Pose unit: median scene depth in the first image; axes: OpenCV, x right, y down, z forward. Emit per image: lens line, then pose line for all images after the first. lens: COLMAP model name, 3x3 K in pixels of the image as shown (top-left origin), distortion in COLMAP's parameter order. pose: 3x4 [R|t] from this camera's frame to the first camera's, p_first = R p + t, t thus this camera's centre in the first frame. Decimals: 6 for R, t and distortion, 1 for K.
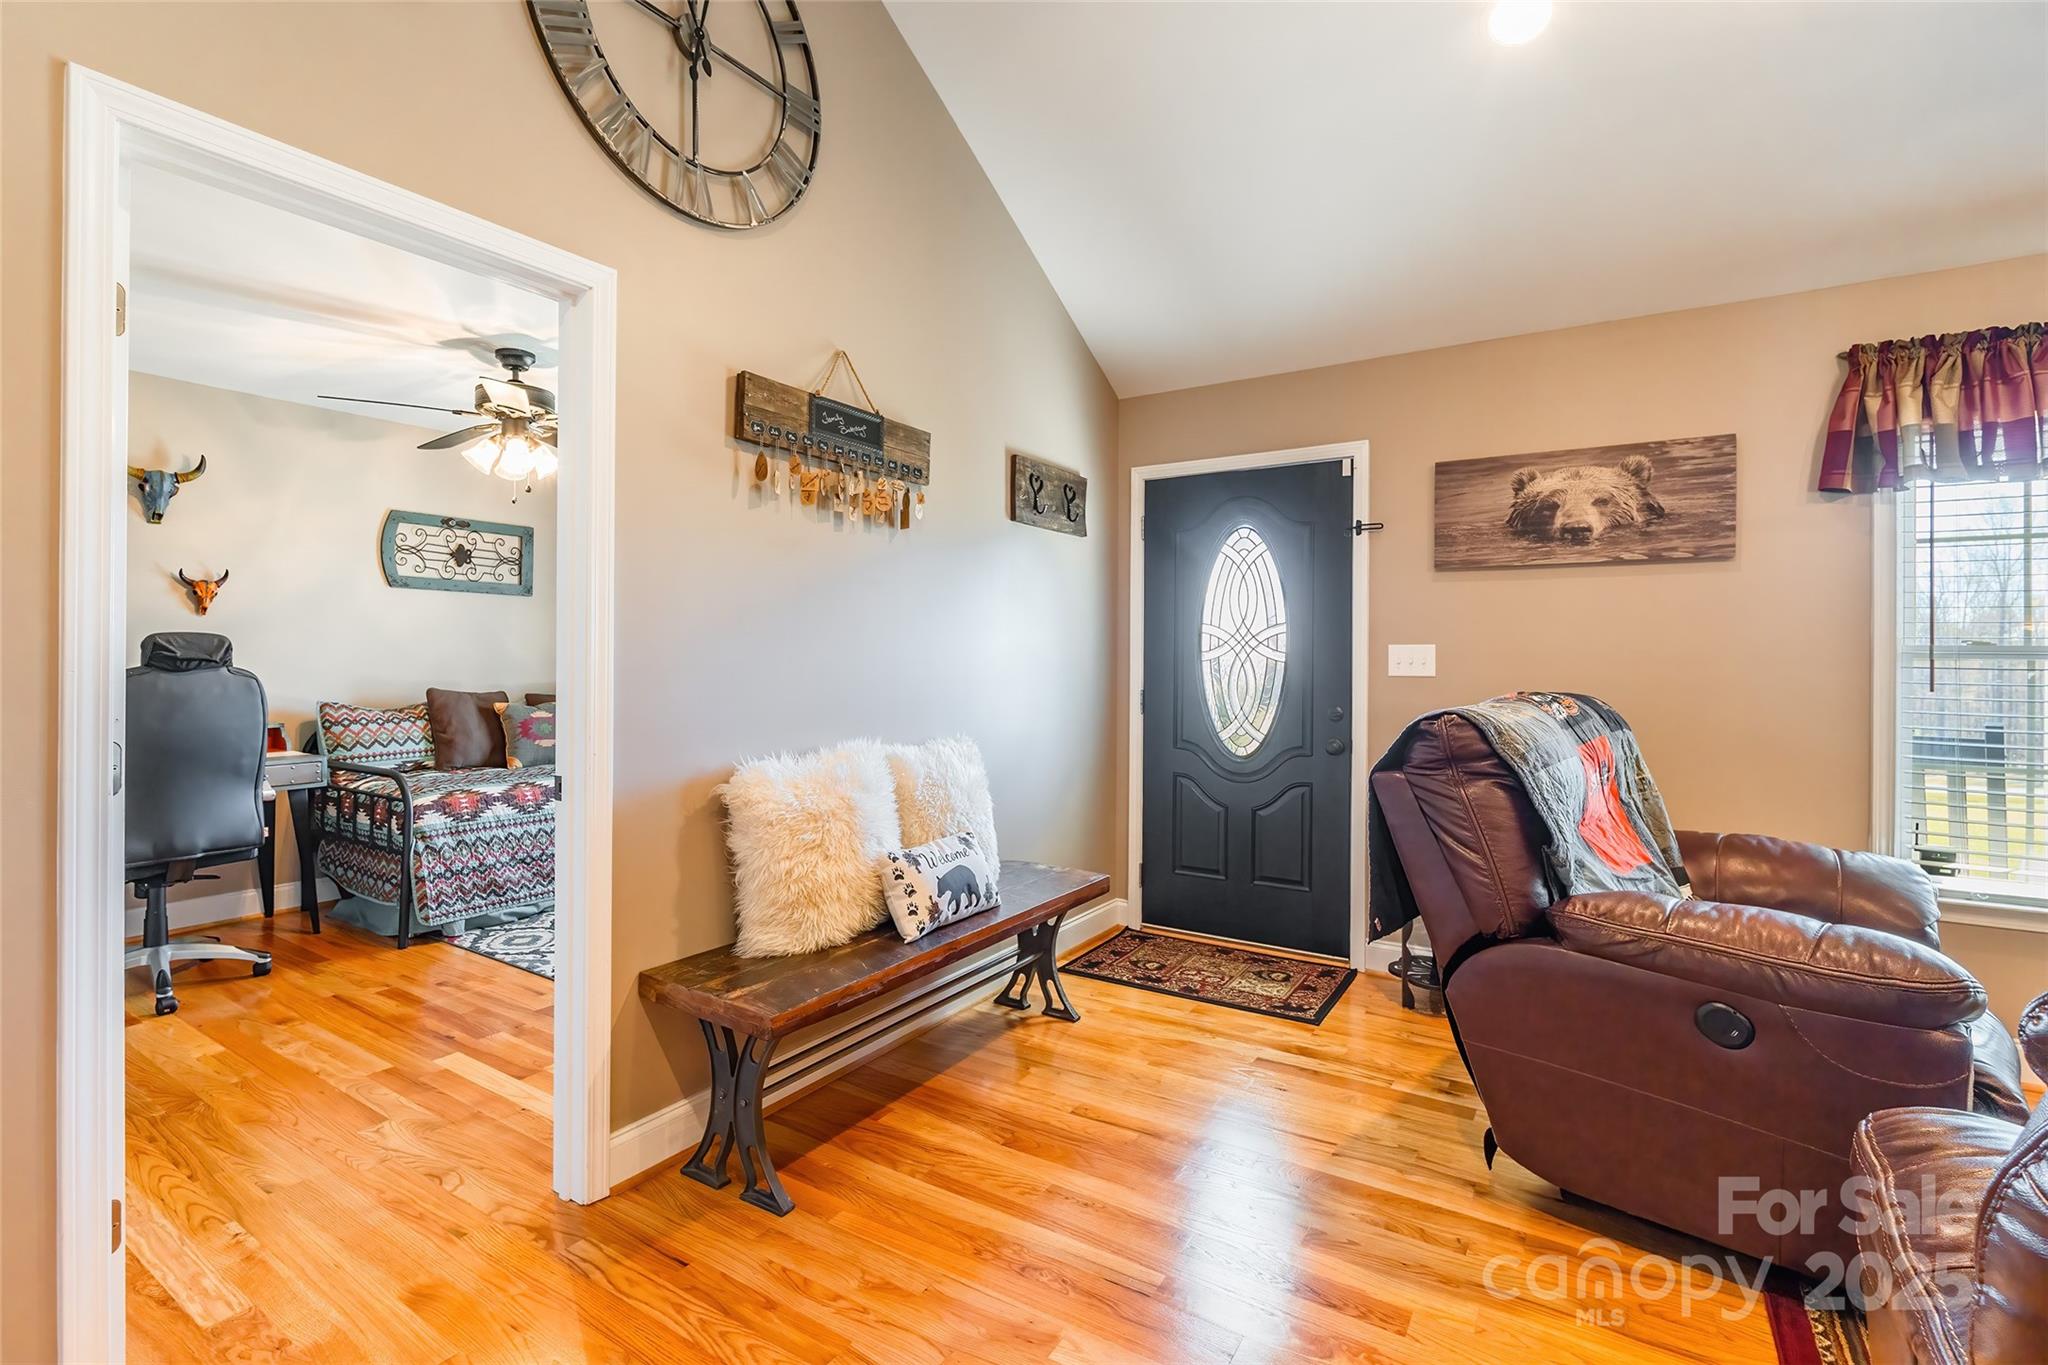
lens RADIAL K [[957.3, 0, 1021.3], [0, 957.3, 654.9], [0, 0, 1]] dist [-0.012000, -0.000043]
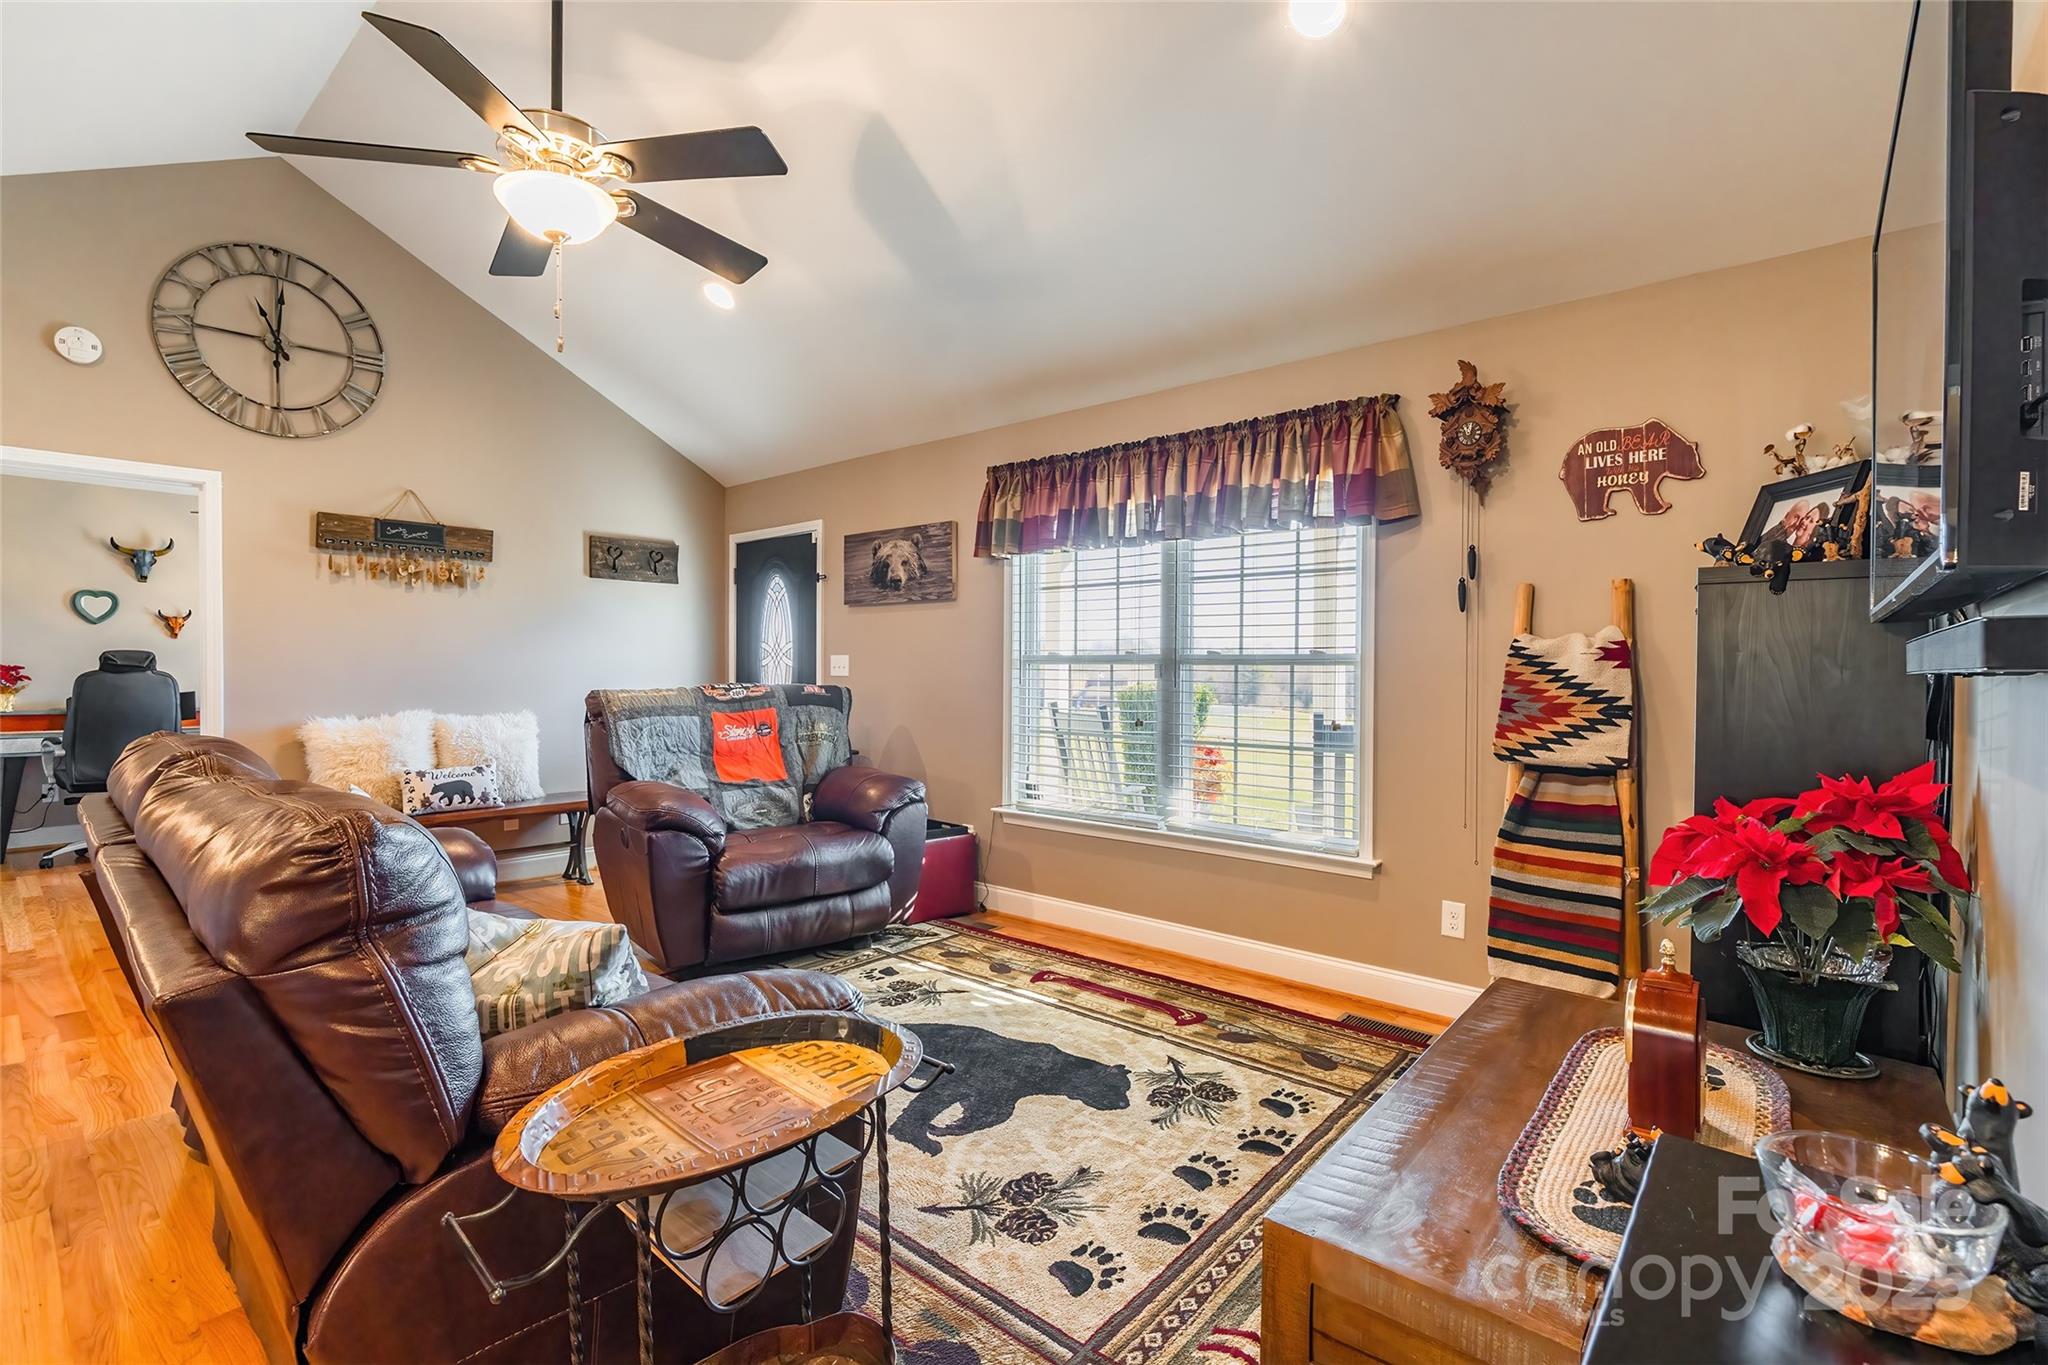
lens RADIAL K [[935.2, 0, 1037.1], [0, 935.2, 673.1], [0, 0, 1]] dist [-0.009902, -0.000053]
pose [[0.992629, -0.000863, -0.121187, 0.778910], [0.002066, 0.999950, 0.009800, 0.003751], [0.121173, -0.009978, 0.992581, -0.379380]]
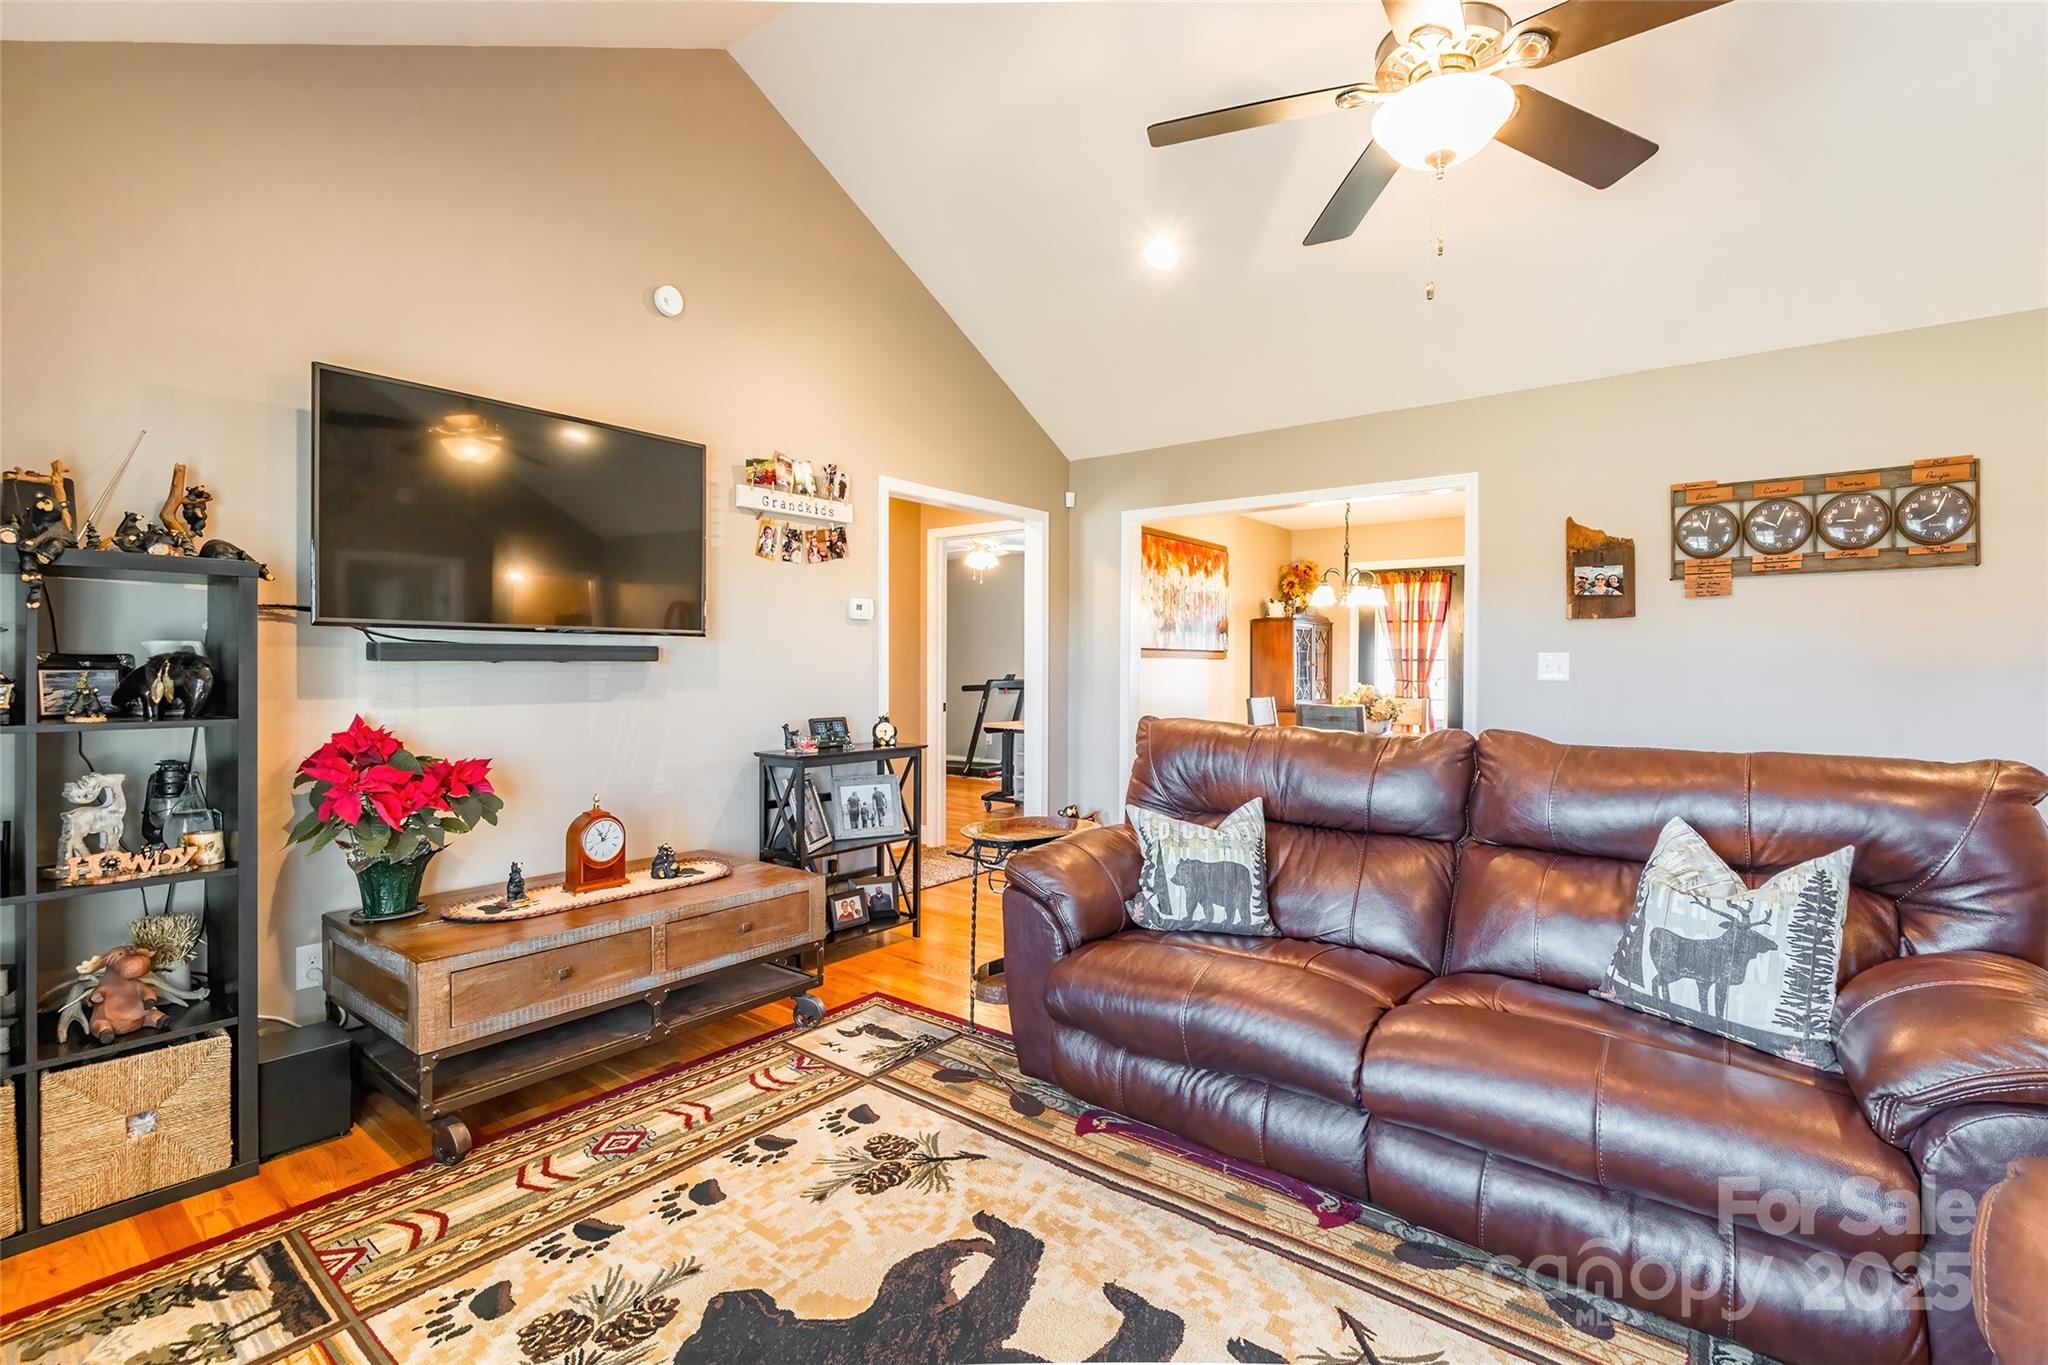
lens RADIAL K [[935.2, 0, 1037.1], [0, 935.2, 673.1], [0, 0, 1]] dist [-0.009902, -0.000053]
pose [[-0.996630, -0.012703, 0.081033, 0.589124], [-0.012191, 0.999902, 0.006815, 0.005472], [-0.081112, 0.005804, -0.996688, 0.625739]]
